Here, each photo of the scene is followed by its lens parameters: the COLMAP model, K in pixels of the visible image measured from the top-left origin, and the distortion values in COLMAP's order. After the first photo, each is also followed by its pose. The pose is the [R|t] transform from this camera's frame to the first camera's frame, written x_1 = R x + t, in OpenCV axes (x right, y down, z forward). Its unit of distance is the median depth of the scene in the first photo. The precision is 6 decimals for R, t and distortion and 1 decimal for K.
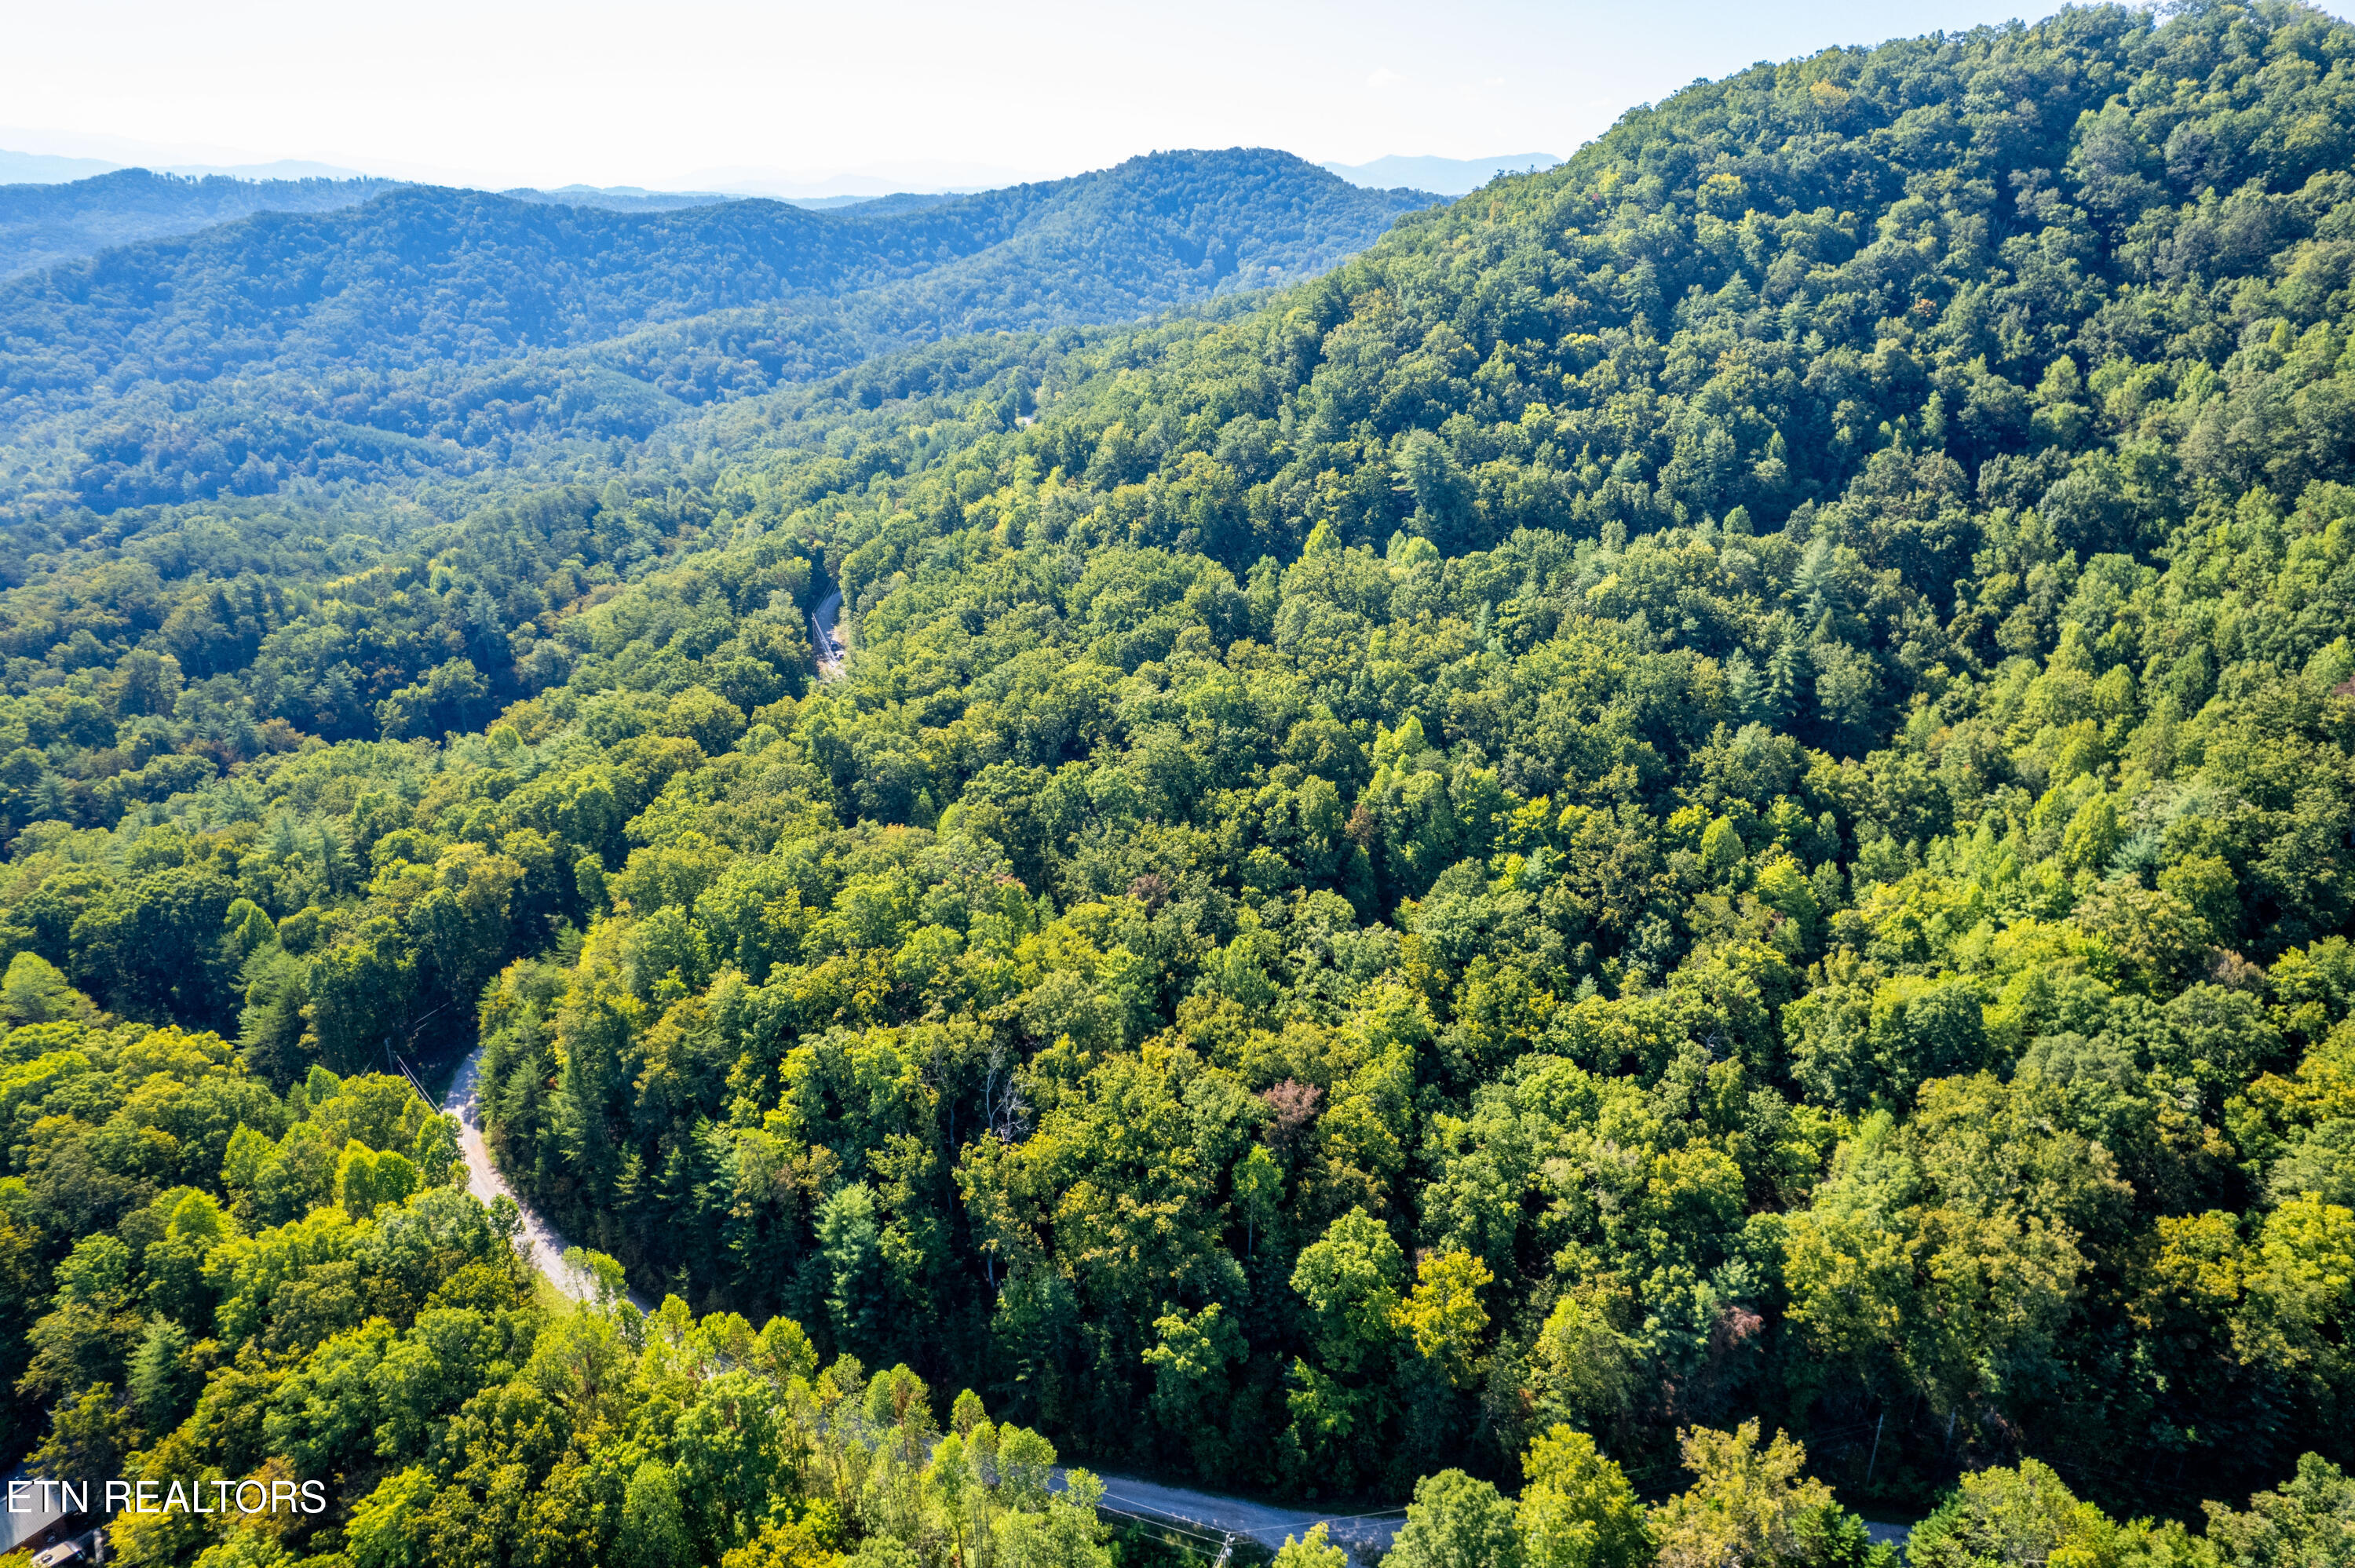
lens RADIAL K [[1509.4, 0, 1177.1], [0, 1509.4, 784.1], [0, 0, 1]] dist [-0.078651, 0.069289]
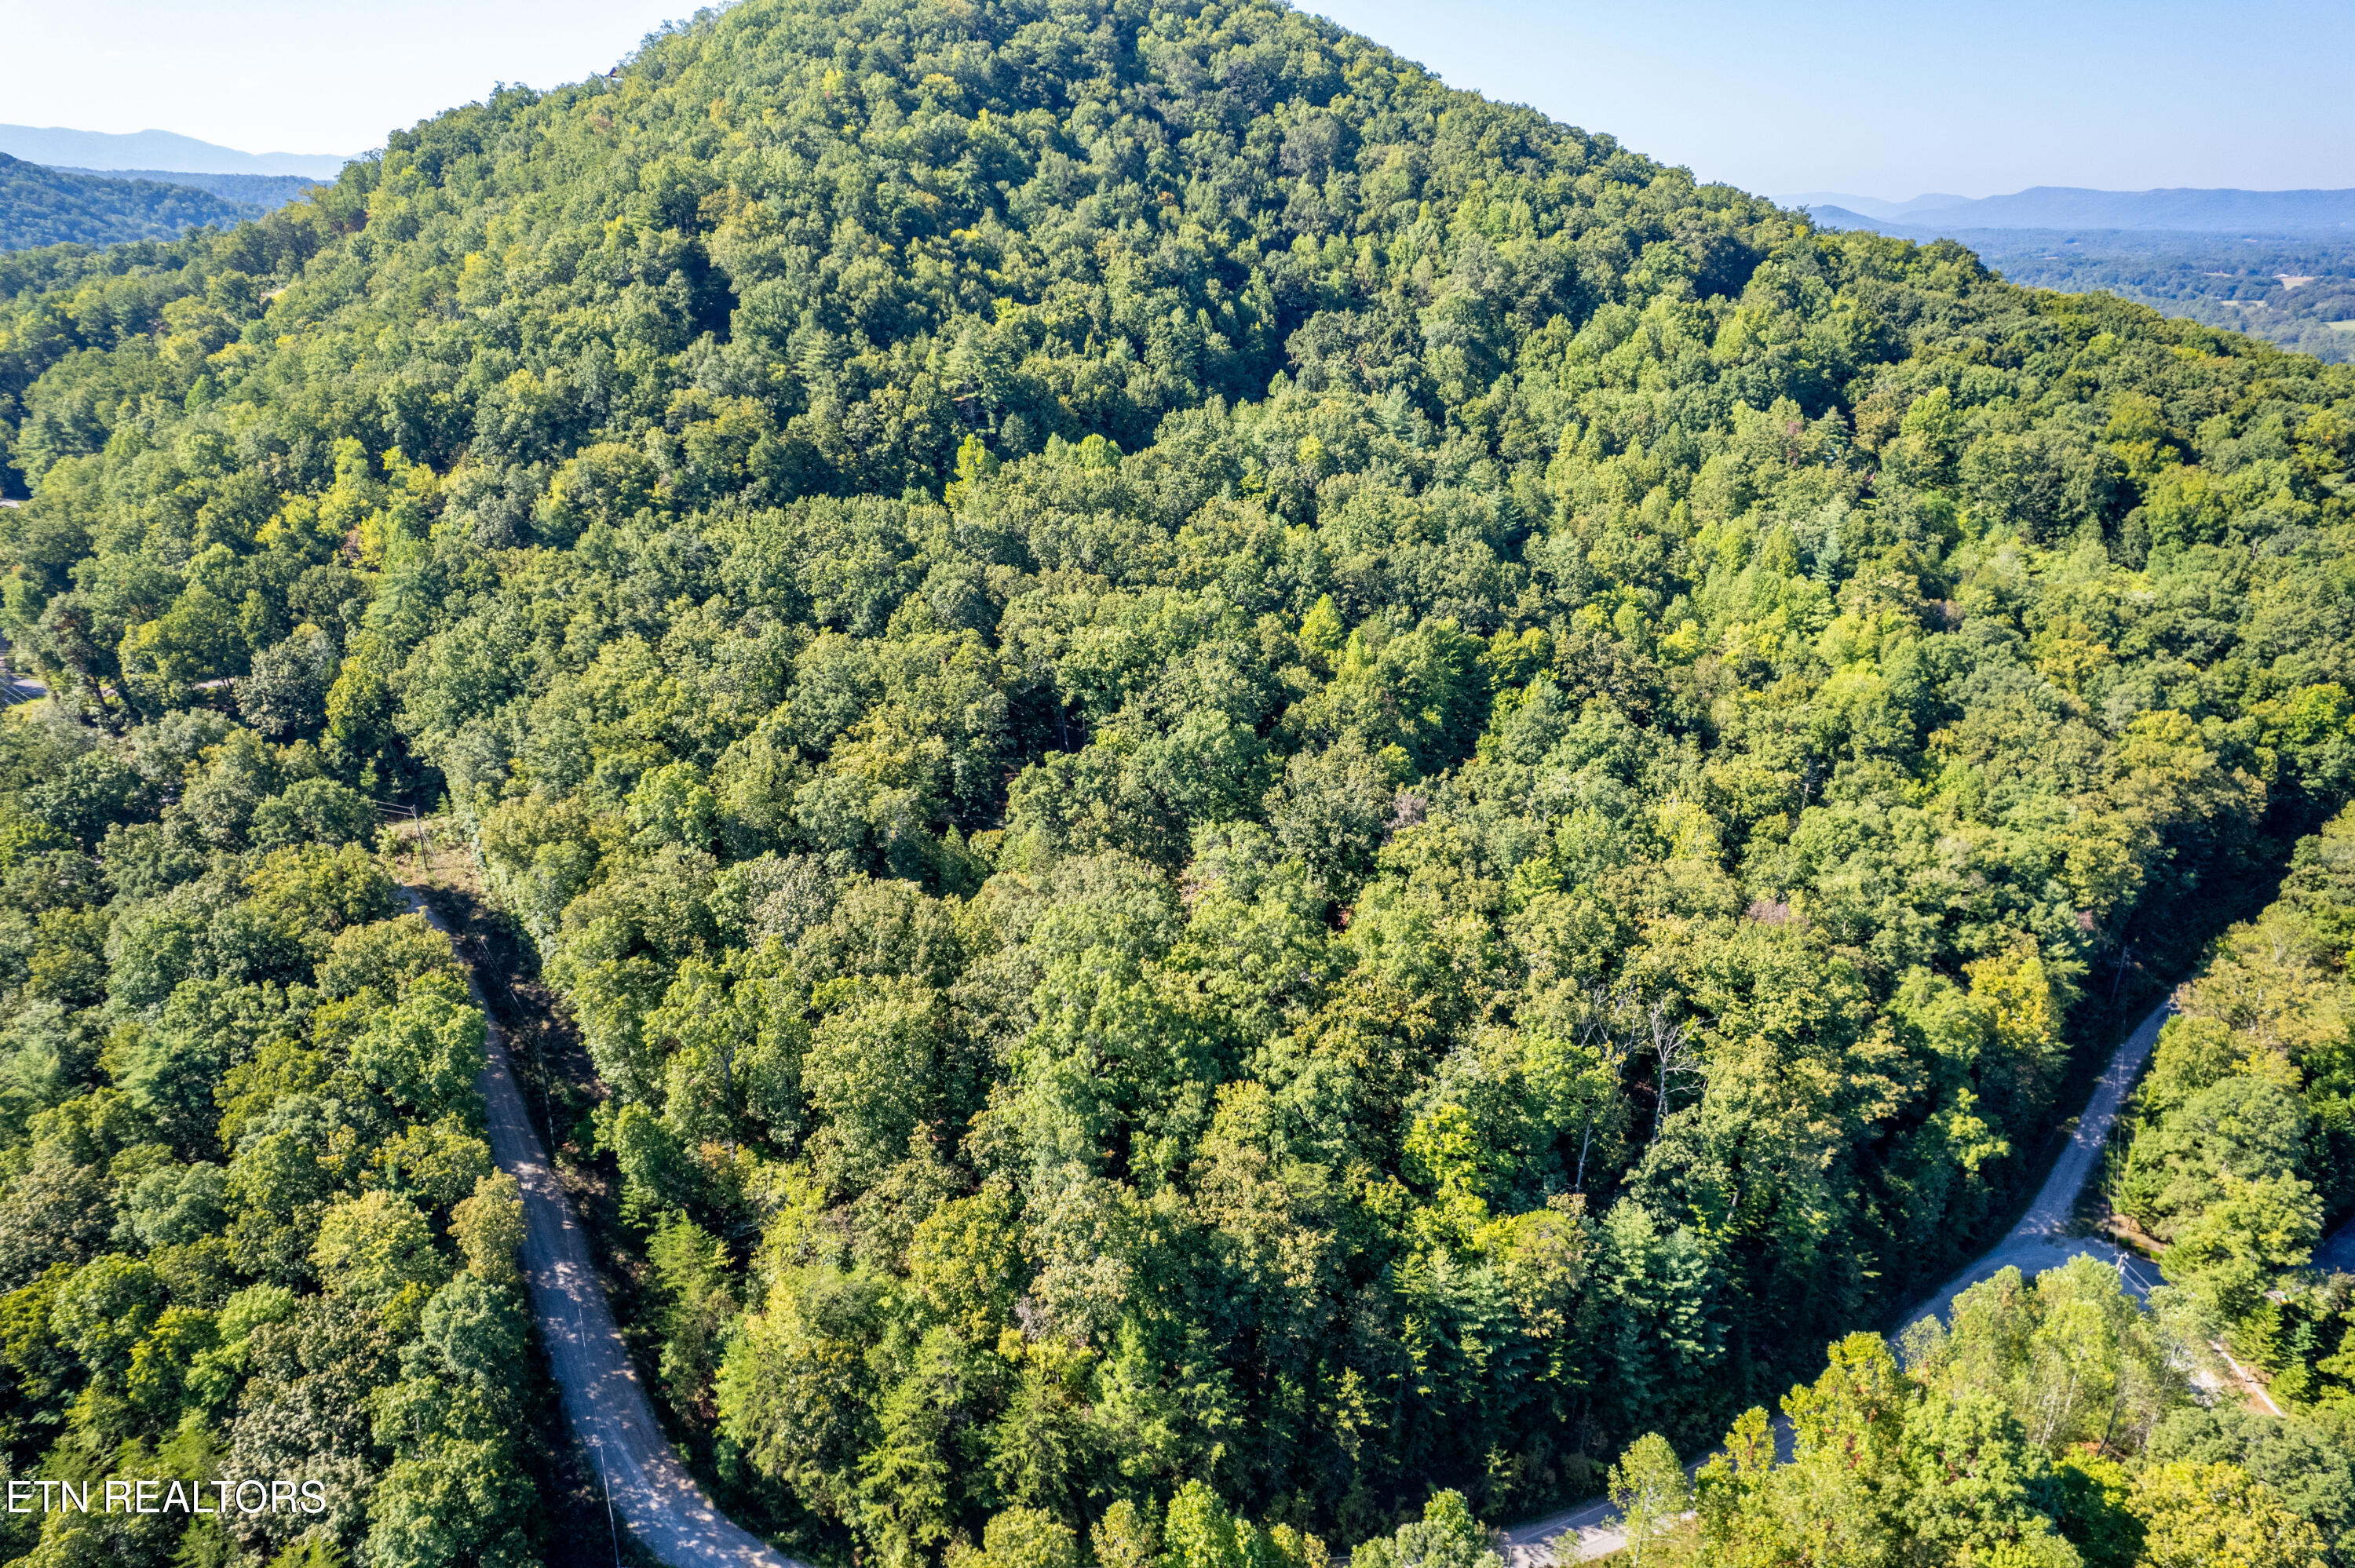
lens RADIAL K [[1509.4, 0, 1177.7], [0, 1509.4, 793.3], [0, 0, 1]] dist [-0.078651, 0.069289]
pose [[0.622603, -0.288729, 0.727325, -0.604536], [0.275714, 0.950780, 0.141419, -0.082179], [-0.732358, 0.112485, 0.671565, 0.426392]]
